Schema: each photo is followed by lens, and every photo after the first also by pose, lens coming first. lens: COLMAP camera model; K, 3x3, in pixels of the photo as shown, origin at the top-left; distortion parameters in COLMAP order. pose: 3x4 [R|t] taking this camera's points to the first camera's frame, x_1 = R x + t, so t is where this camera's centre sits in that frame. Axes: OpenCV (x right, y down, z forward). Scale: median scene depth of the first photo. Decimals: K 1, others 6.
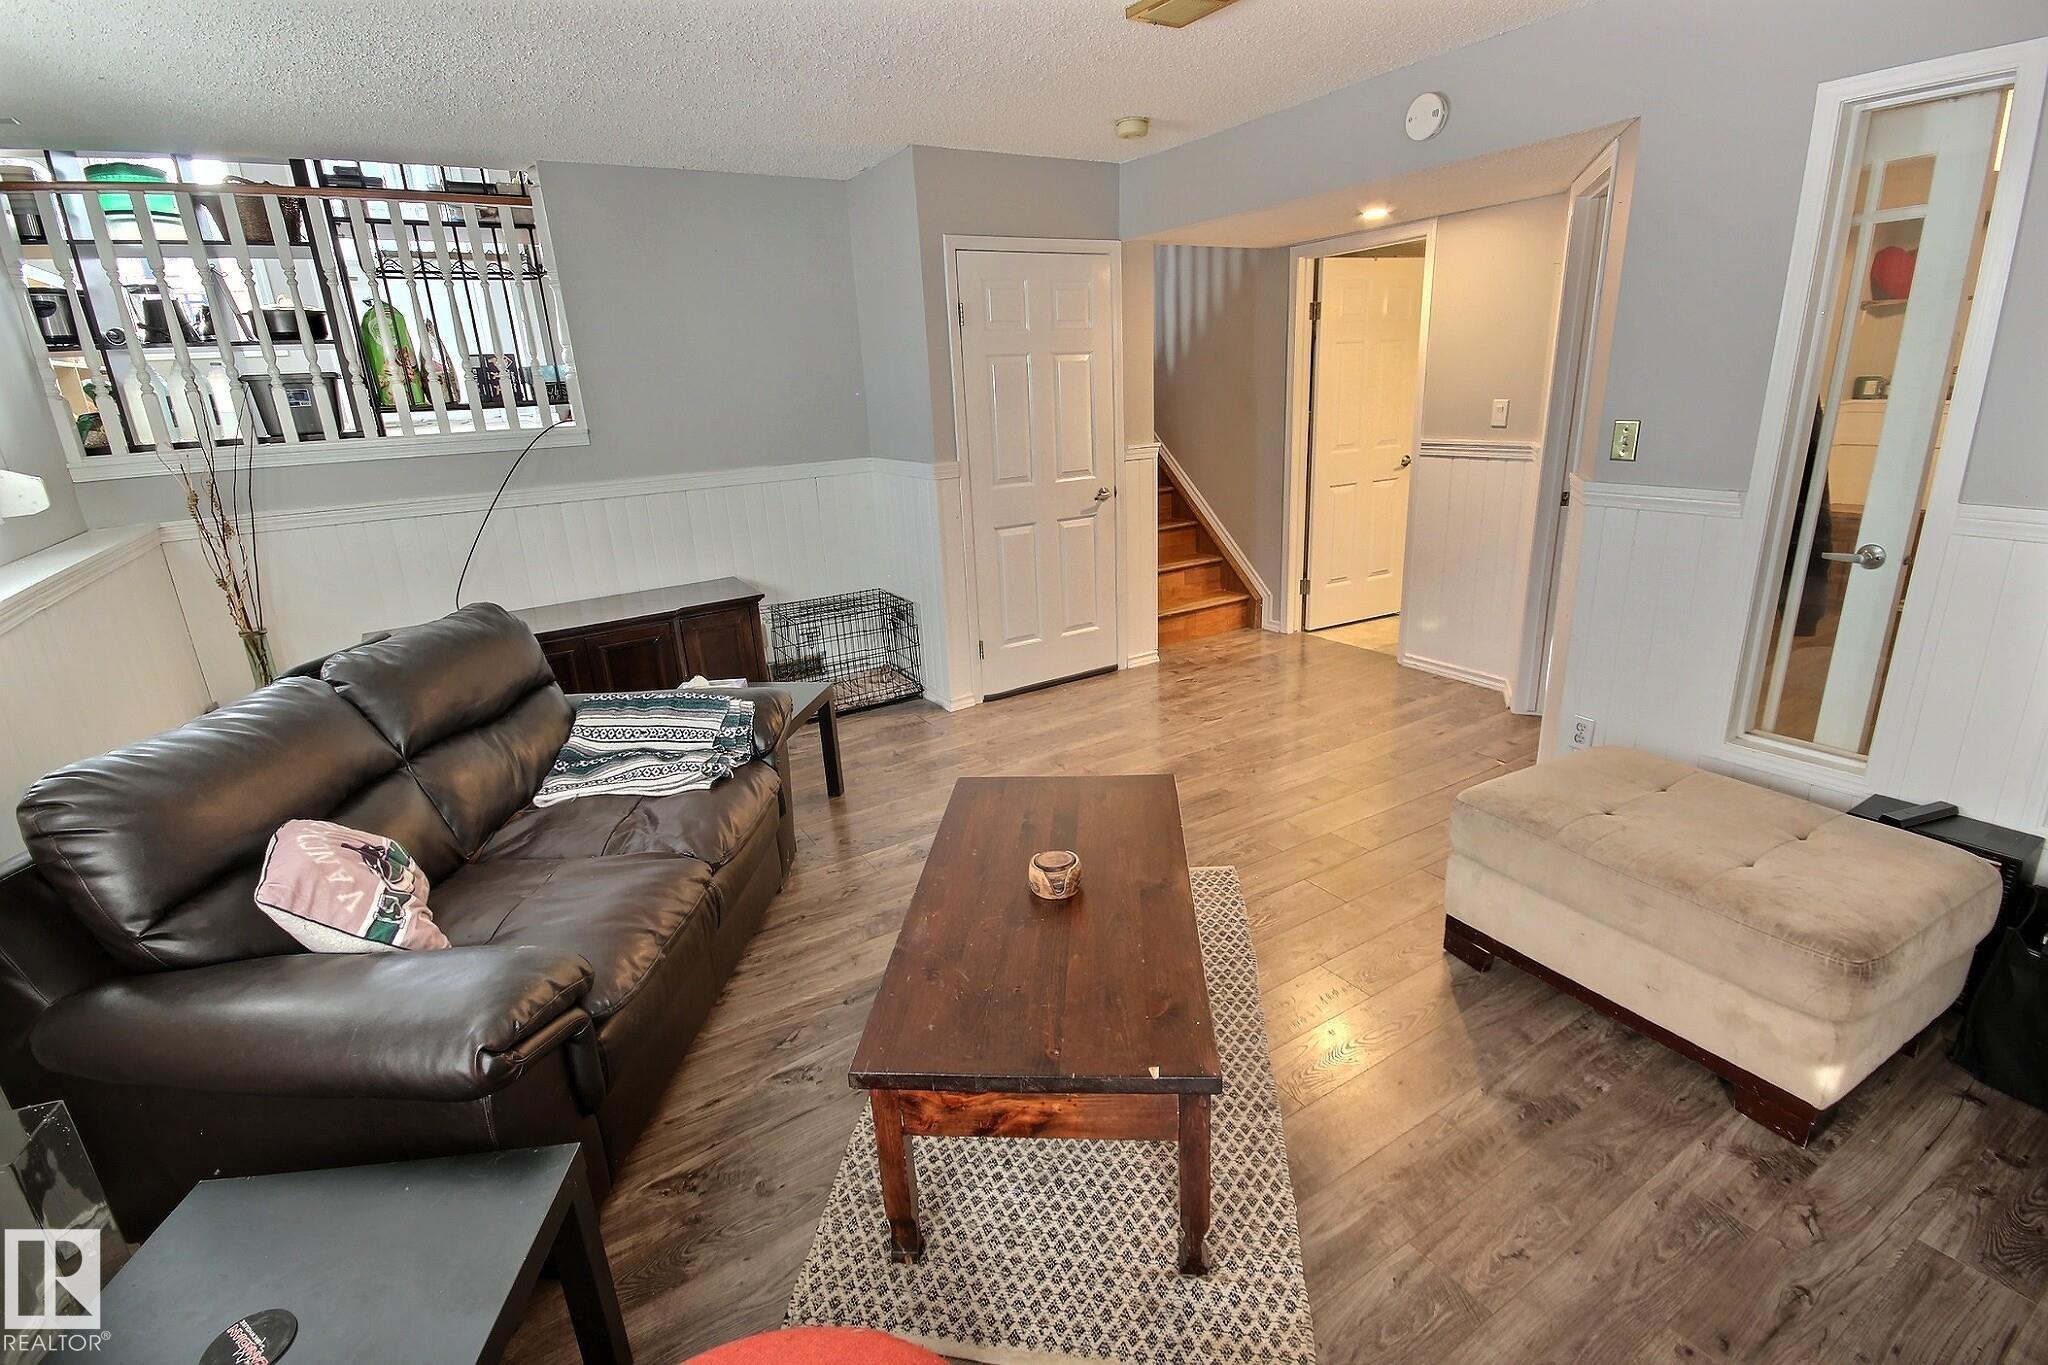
lens RADIAL K [[953.8, 0, 1024.0], [0, 953.8, 682.5], [0, 0, 1]] dist [0.004433, -0.010677]
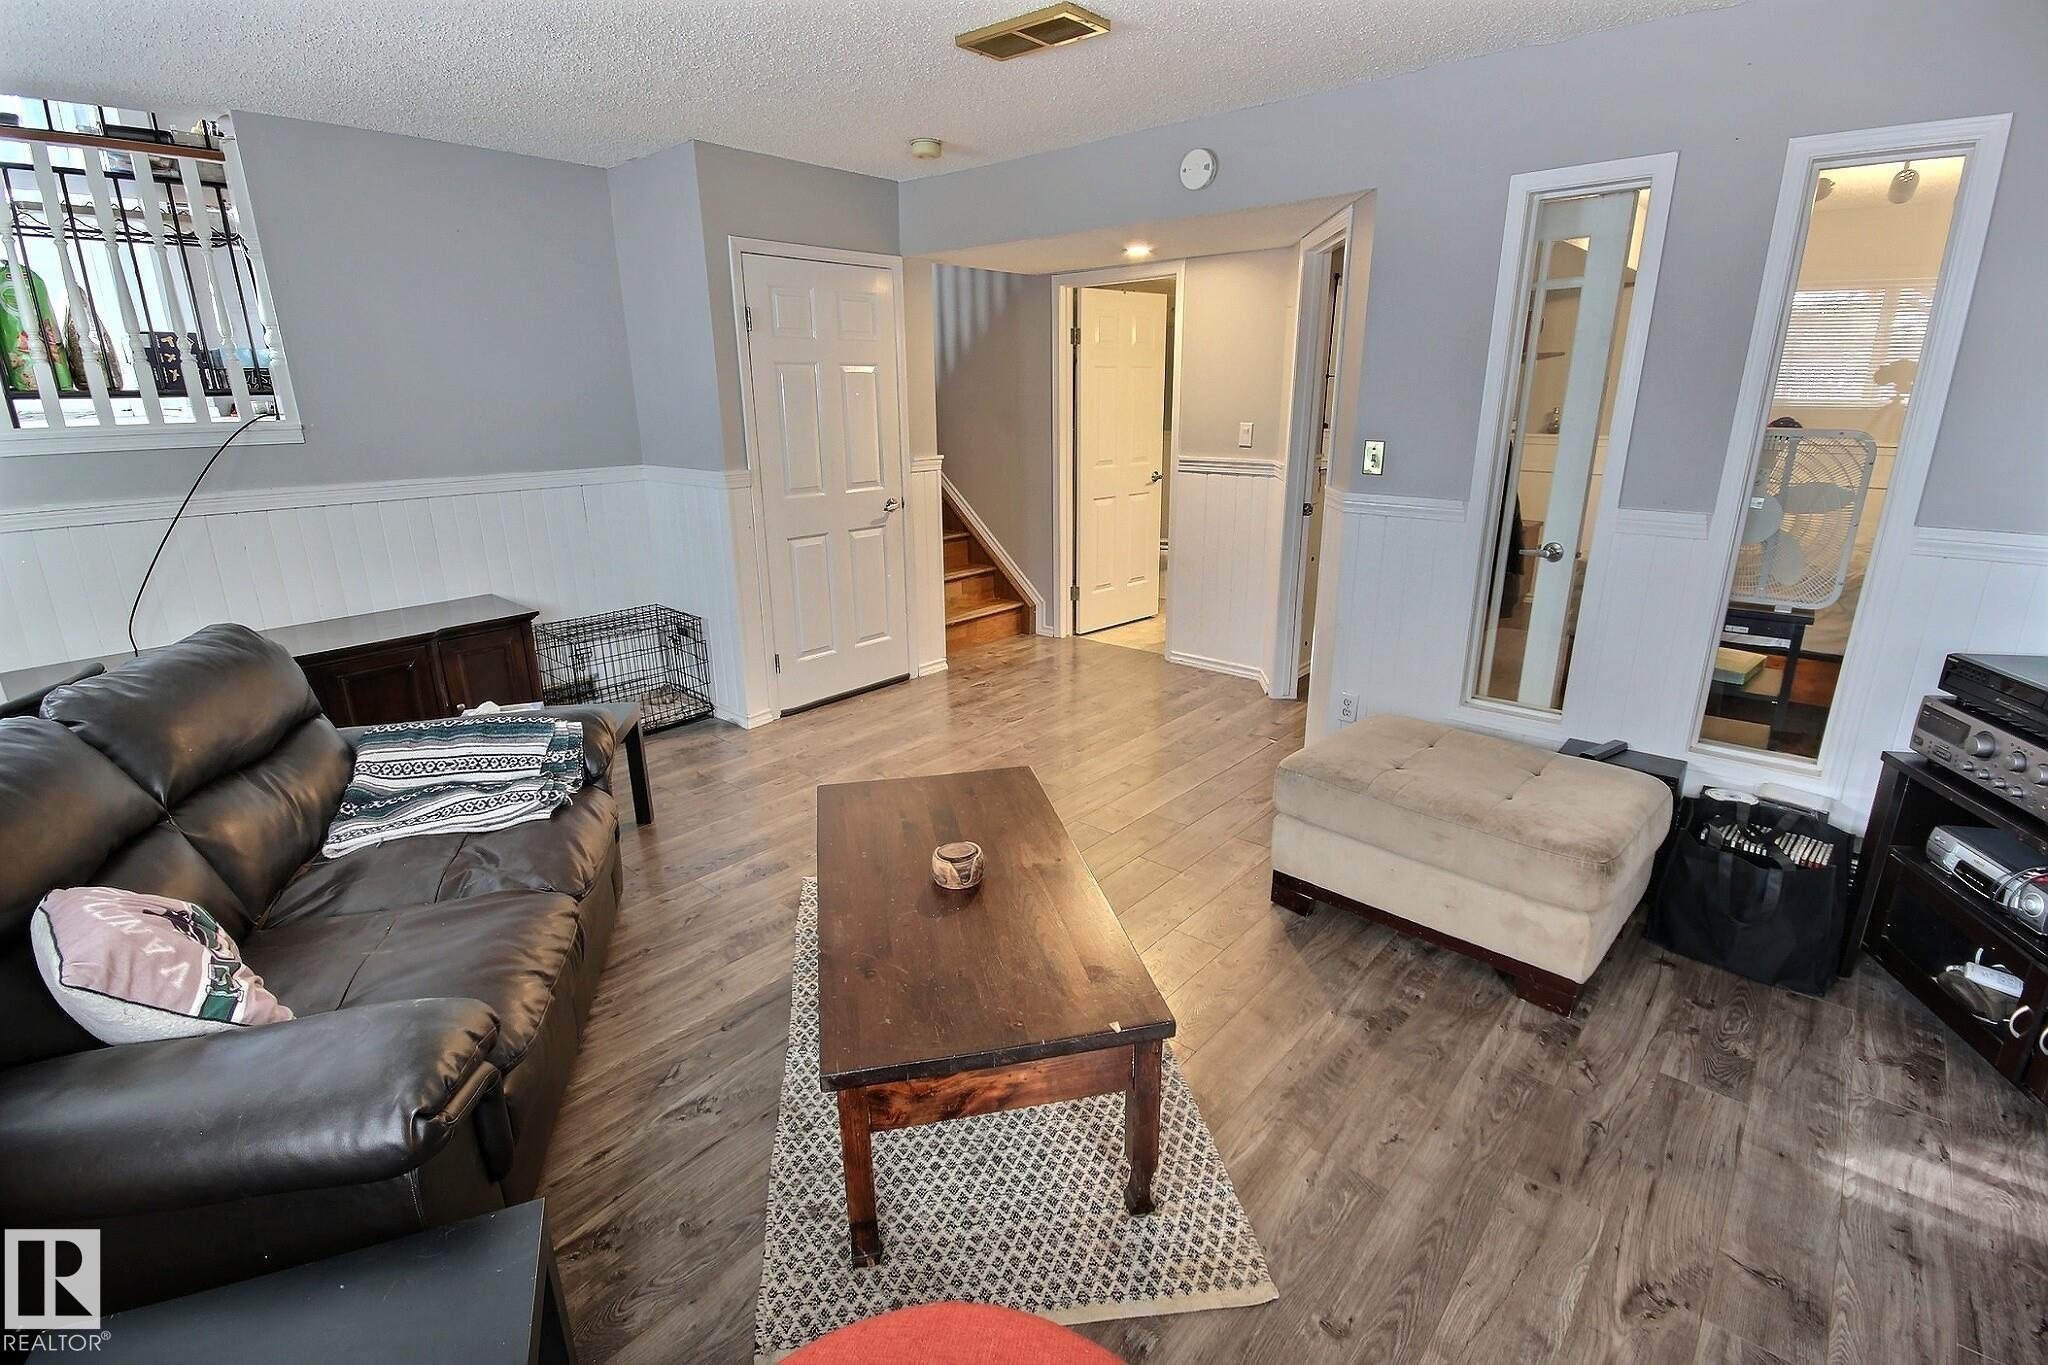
lens RADIAL K [[956.0, 0, 1030.3], [0, 956.0, 682.4], [0, 0, 1]] dist [0.003185, -0.010984]
pose [[0.954632, -0.048429, 0.293824, -0.176723], [0.053958, 0.998485, -0.010737, 0.019091], [-0.292859, 0.026104, 0.955799, -0.009211]]
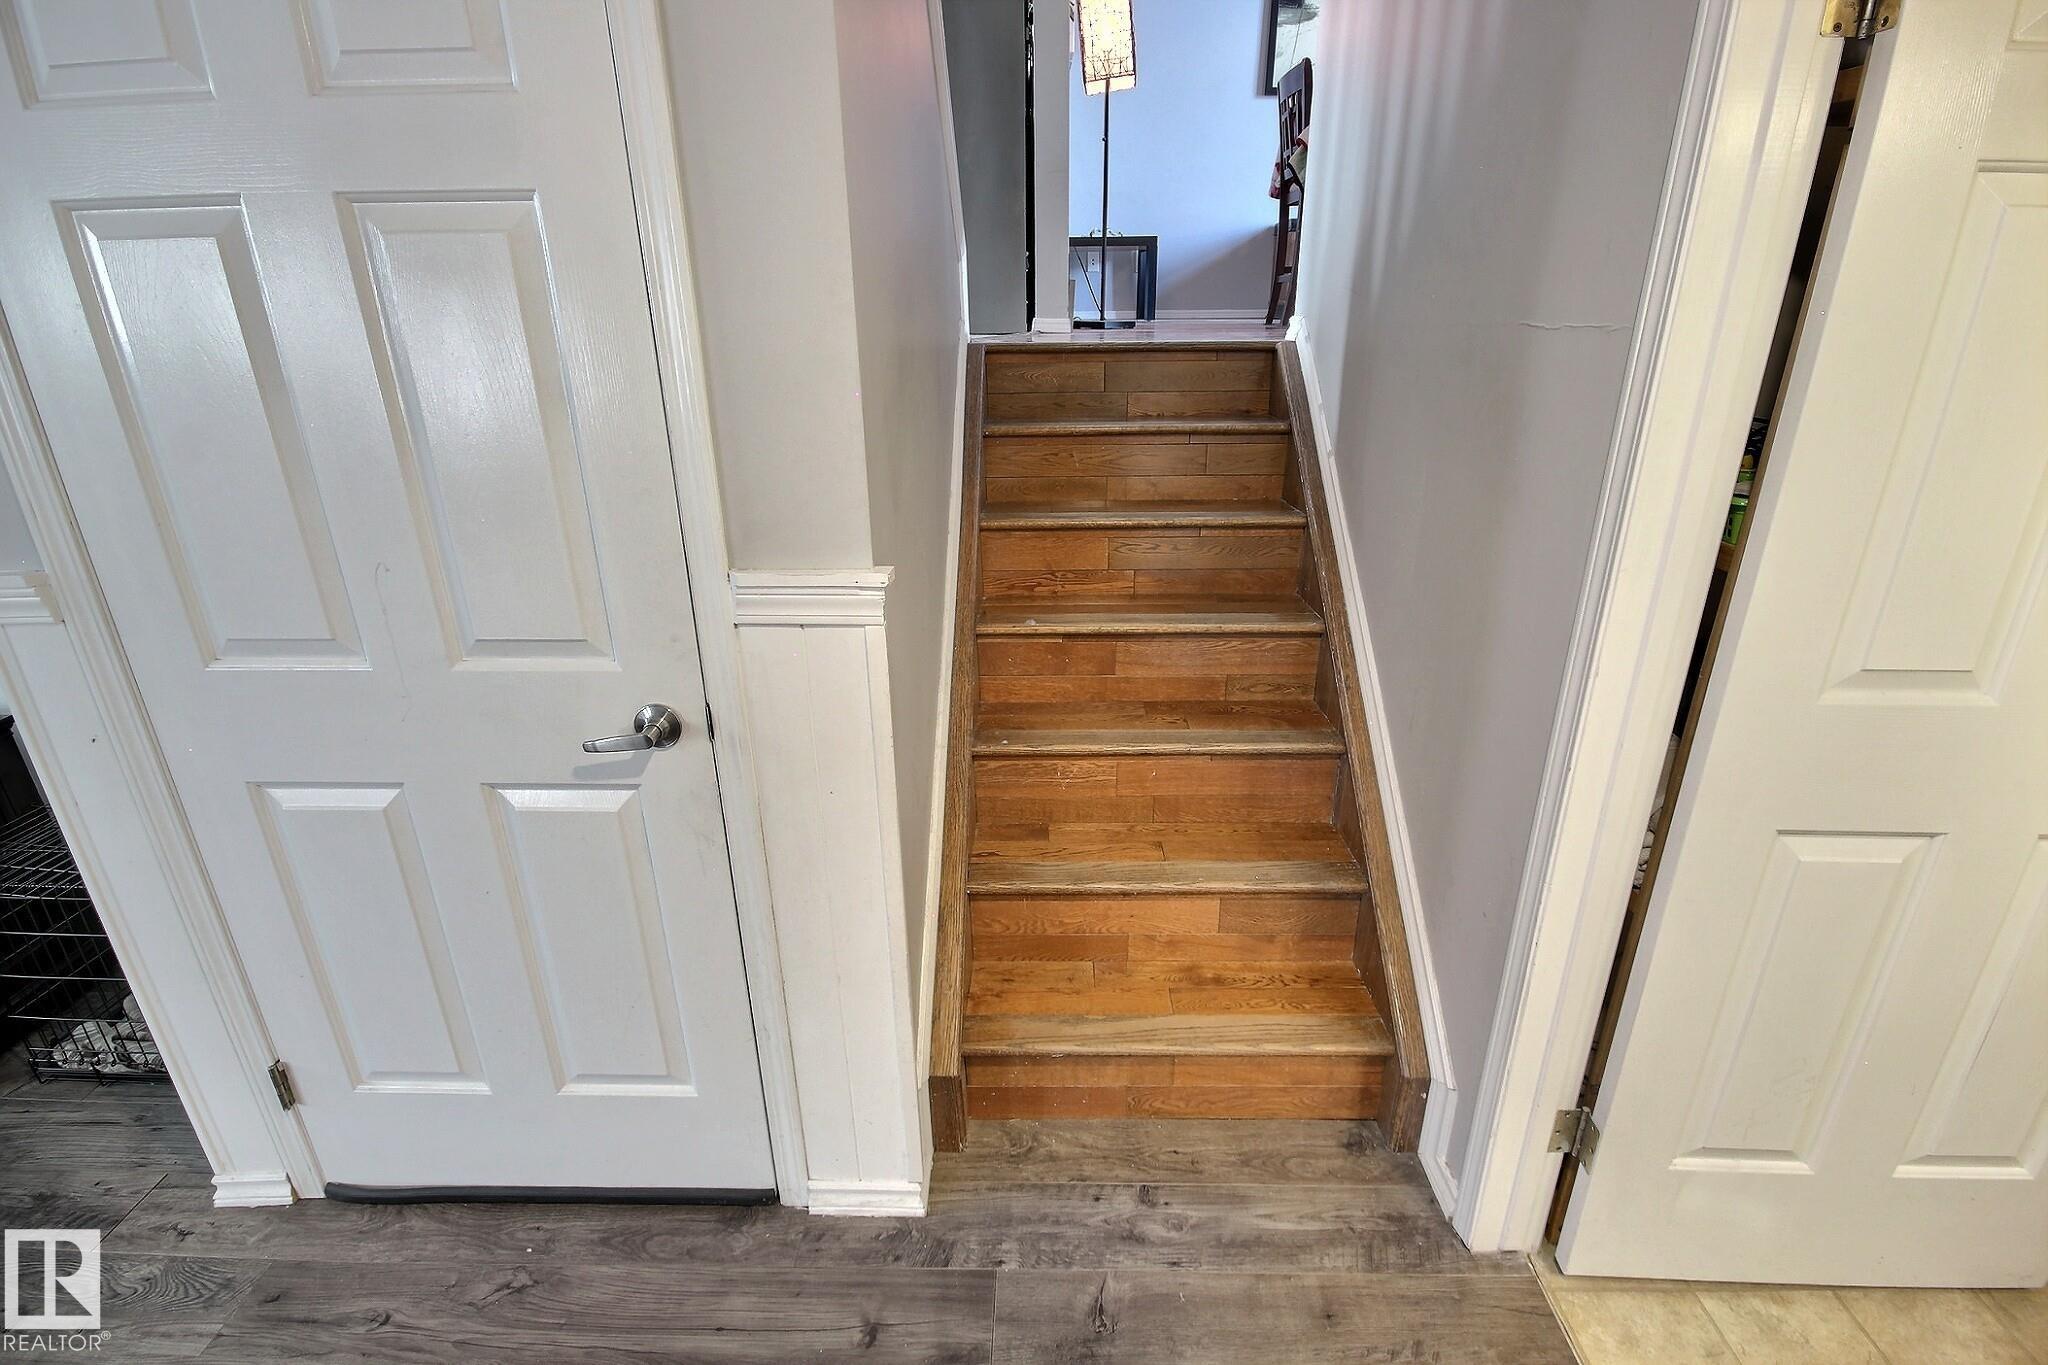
lens RADIAL K [[956.0, 0, 1030.3], [0, 956.0, 682.4], [0, 0, 1]] dist [0.003185, -0.010984]
pose [[0.840935, 0.229727, -0.489953, 0.663331], [-0.191154, 0.973152, 0.128198, -0.566456], [0.506249, -0.014150, 0.862271, 1.711092]]
